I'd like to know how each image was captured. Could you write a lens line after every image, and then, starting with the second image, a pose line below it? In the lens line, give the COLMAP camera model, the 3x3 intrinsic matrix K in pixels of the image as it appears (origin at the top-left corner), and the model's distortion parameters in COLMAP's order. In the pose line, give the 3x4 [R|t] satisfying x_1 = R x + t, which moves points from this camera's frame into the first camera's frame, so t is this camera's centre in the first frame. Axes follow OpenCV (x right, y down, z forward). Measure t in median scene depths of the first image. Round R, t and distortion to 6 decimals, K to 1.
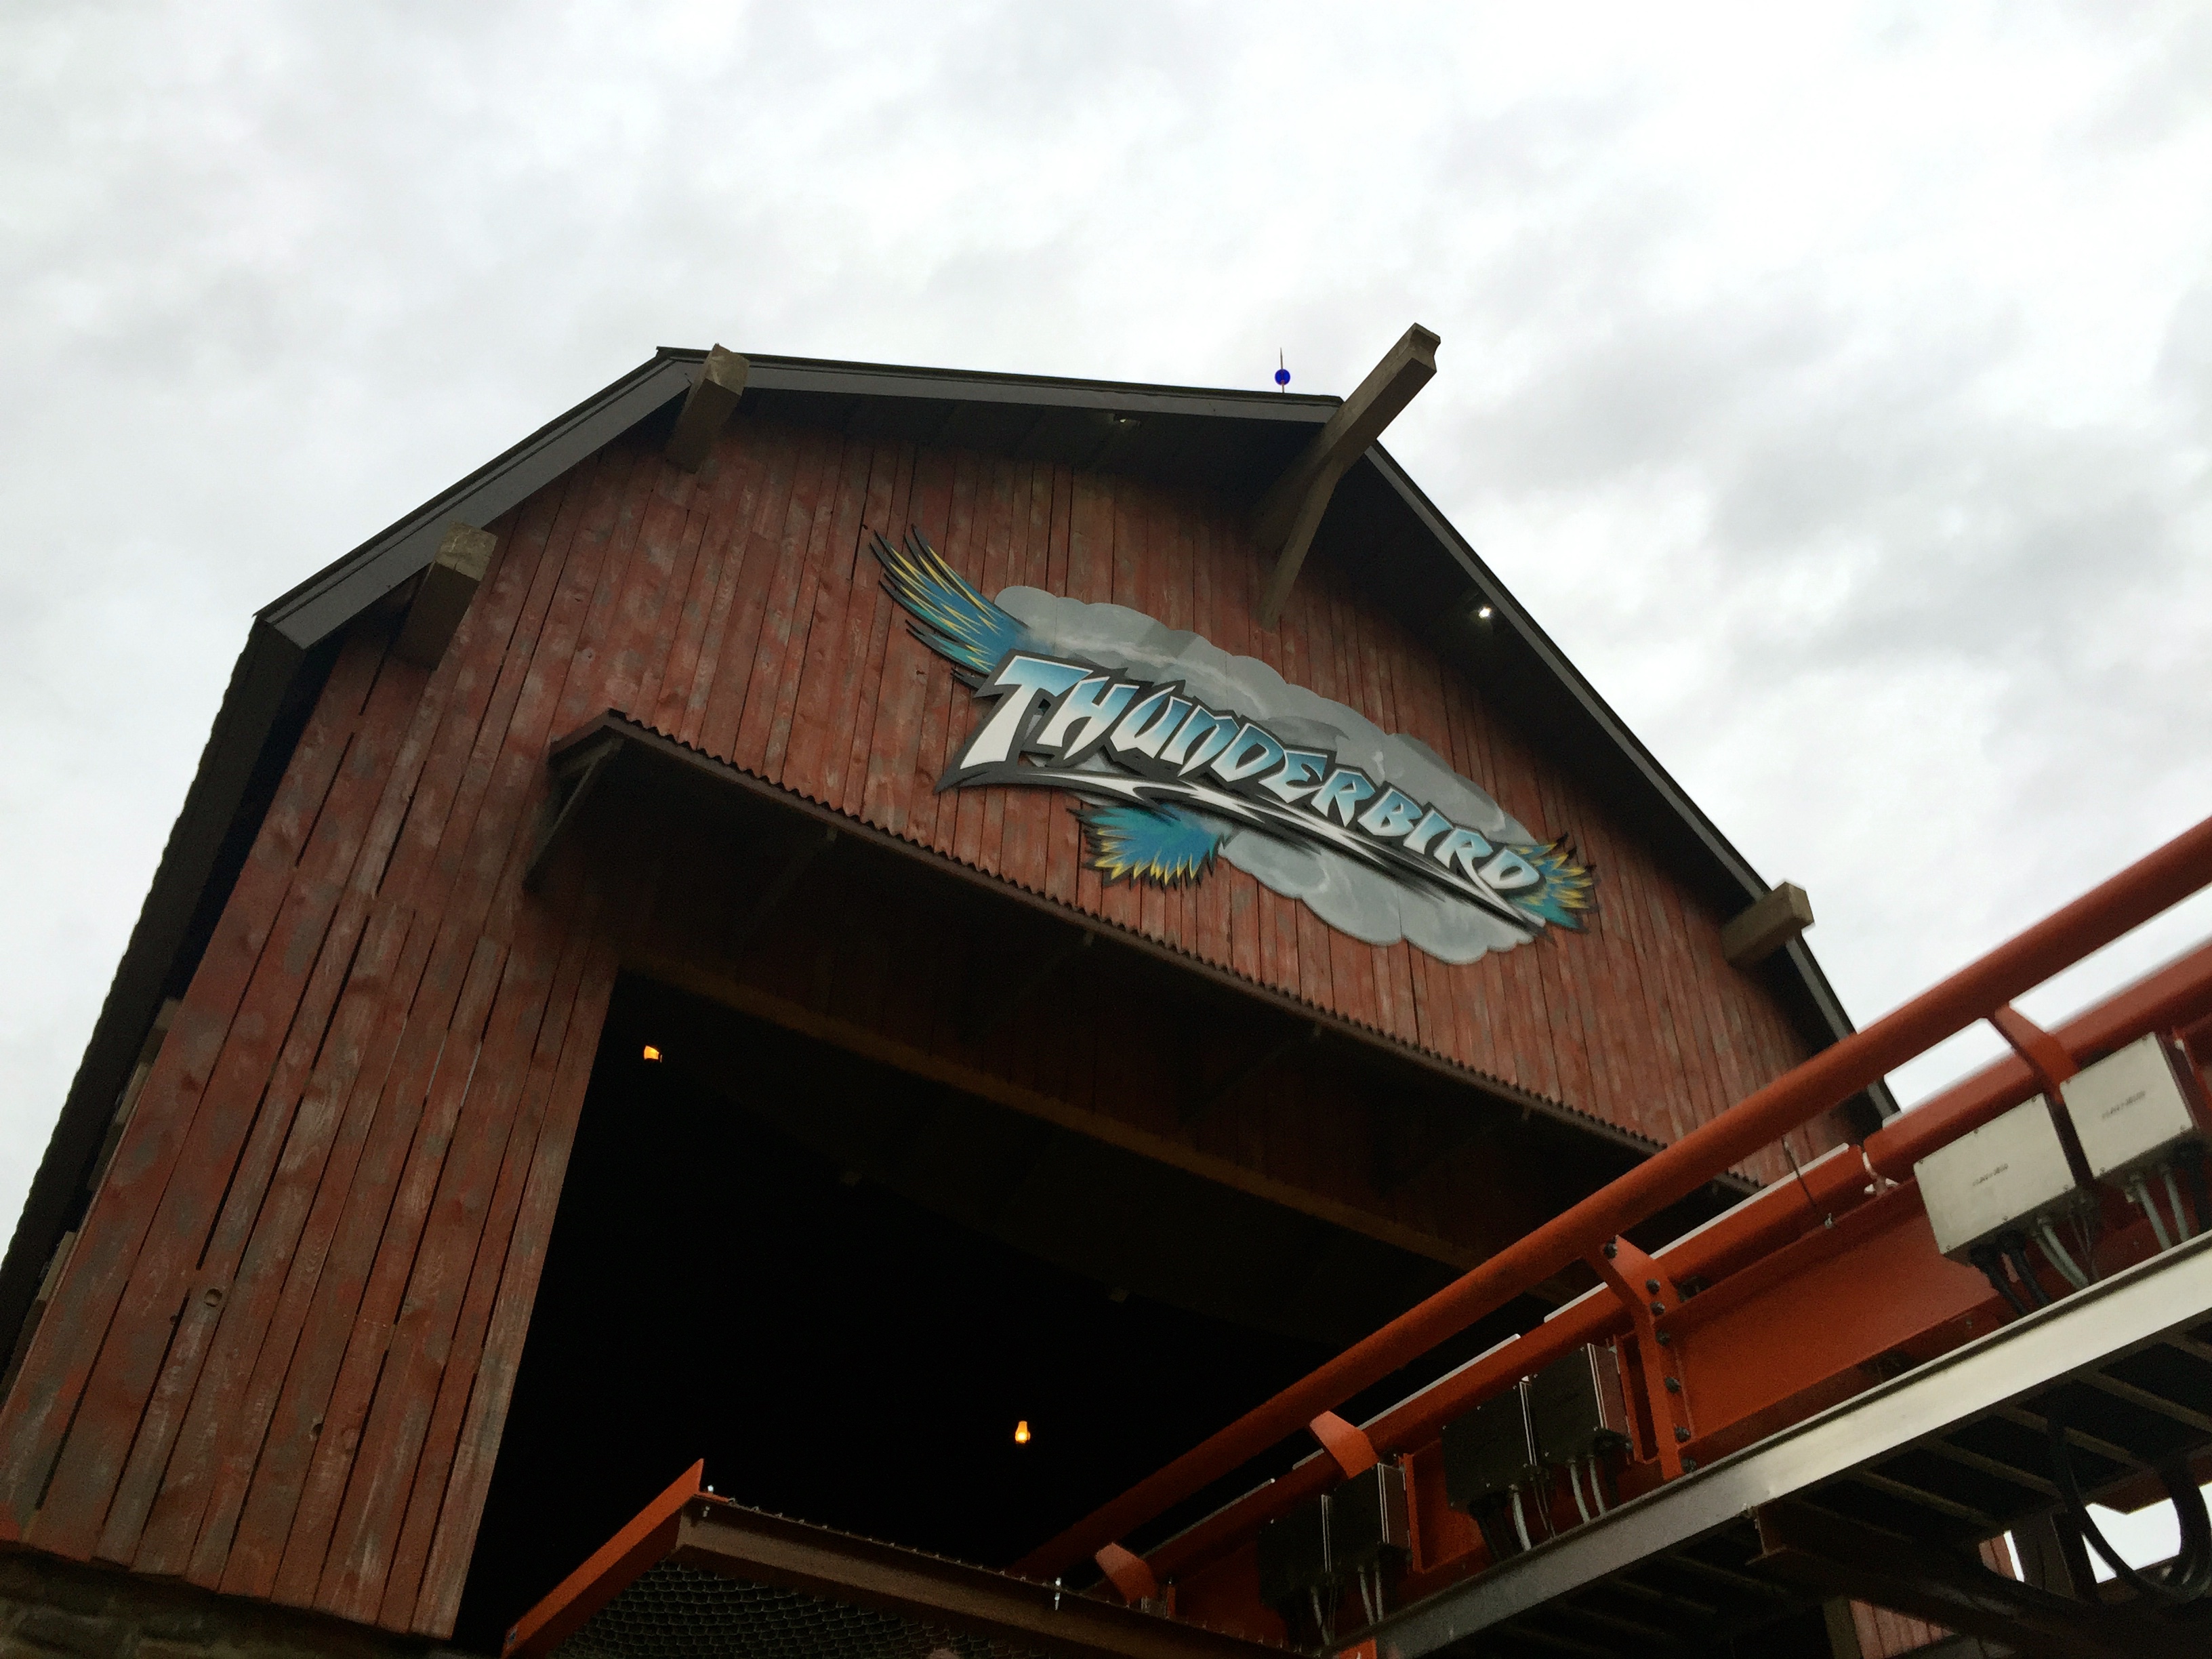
lens RADIAL K [[1893.3, 0, 1136.7], [0, 1893.3, 836.2], [0, 0, 1]] dist [0.043219, -0.011235]
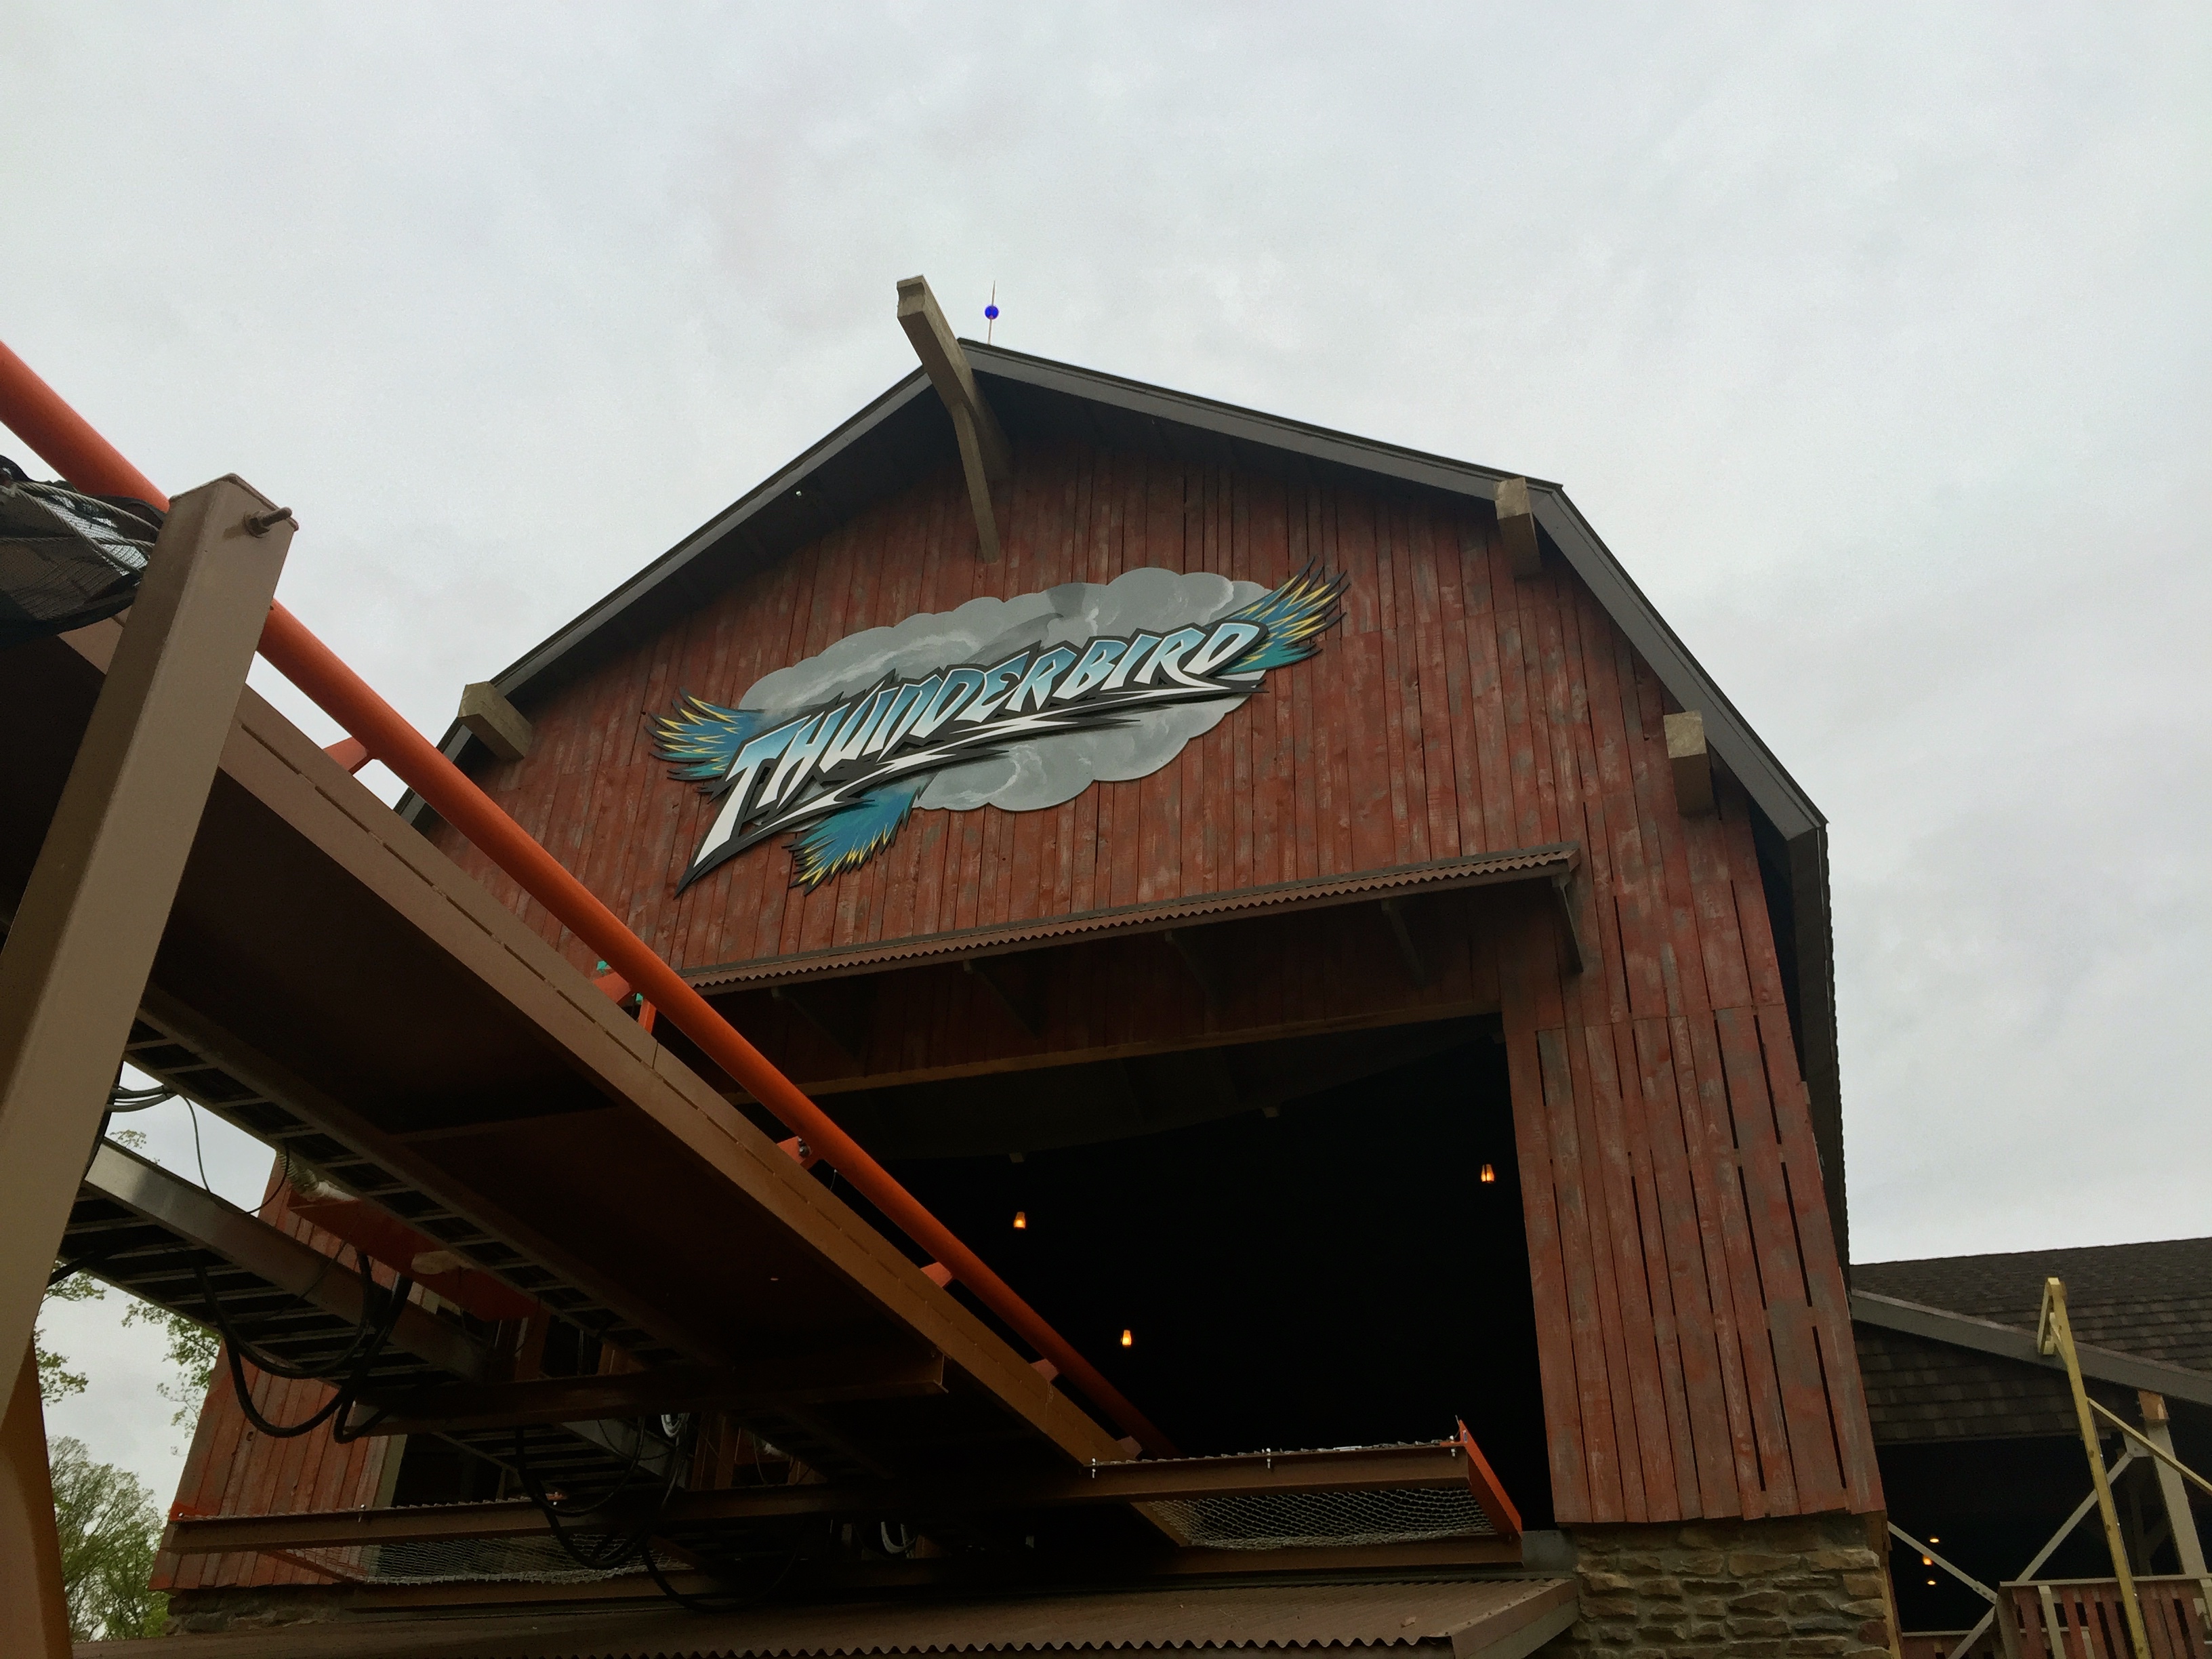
lens RADIAL K [[1892.8, 0, 1103.8], [0, 1892.8, 749.6], [0, 0, 1]] dist [0.008645, 0.012530]
pose [[0.634959, -0.444165, -0.632095, 0.906132], [0.500741, 0.859676, -0.101072, 0.161257], [0.588290, -0.252339, 0.768271, 0.138883]]
